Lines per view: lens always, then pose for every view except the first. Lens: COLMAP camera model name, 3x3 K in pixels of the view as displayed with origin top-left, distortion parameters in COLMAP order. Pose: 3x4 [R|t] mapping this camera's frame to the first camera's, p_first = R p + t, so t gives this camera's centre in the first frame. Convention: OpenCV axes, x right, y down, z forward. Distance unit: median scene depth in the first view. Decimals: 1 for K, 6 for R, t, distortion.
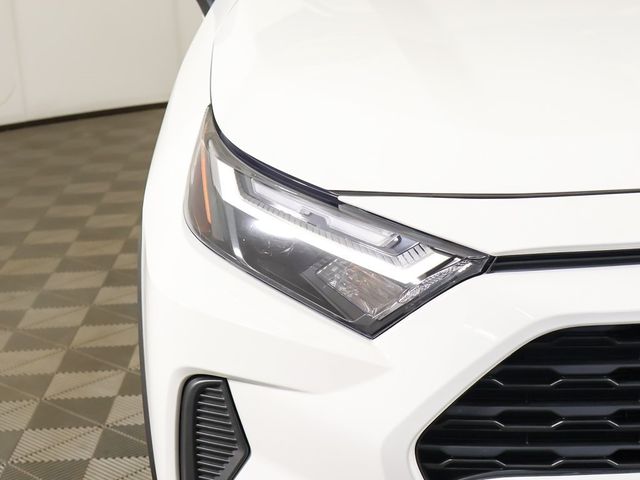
lens RADIAL K [[1469.8, 0, 320.2], [0, 1469.8, 238.6], [0, 0, 1]] dist [-0.069978, 0.000000]
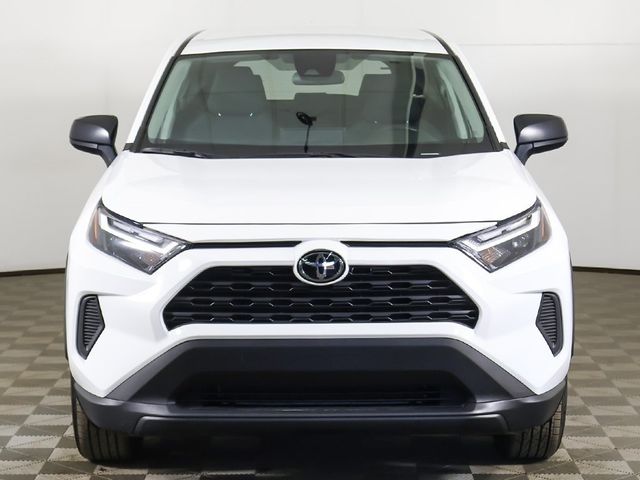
lens RADIAL K [[1469.8, 0, 319.3], [0, 1469.8, 240.3], [0, 0, 1]] dist [-0.069978, 0.000000]
pose [[0.997343, 0.059808, 0.041601, 0.210952], [-0.053130, 0.987802, -0.146367, 0.355086], [-0.049847, 0.143768, 0.988355, -1.578390]]
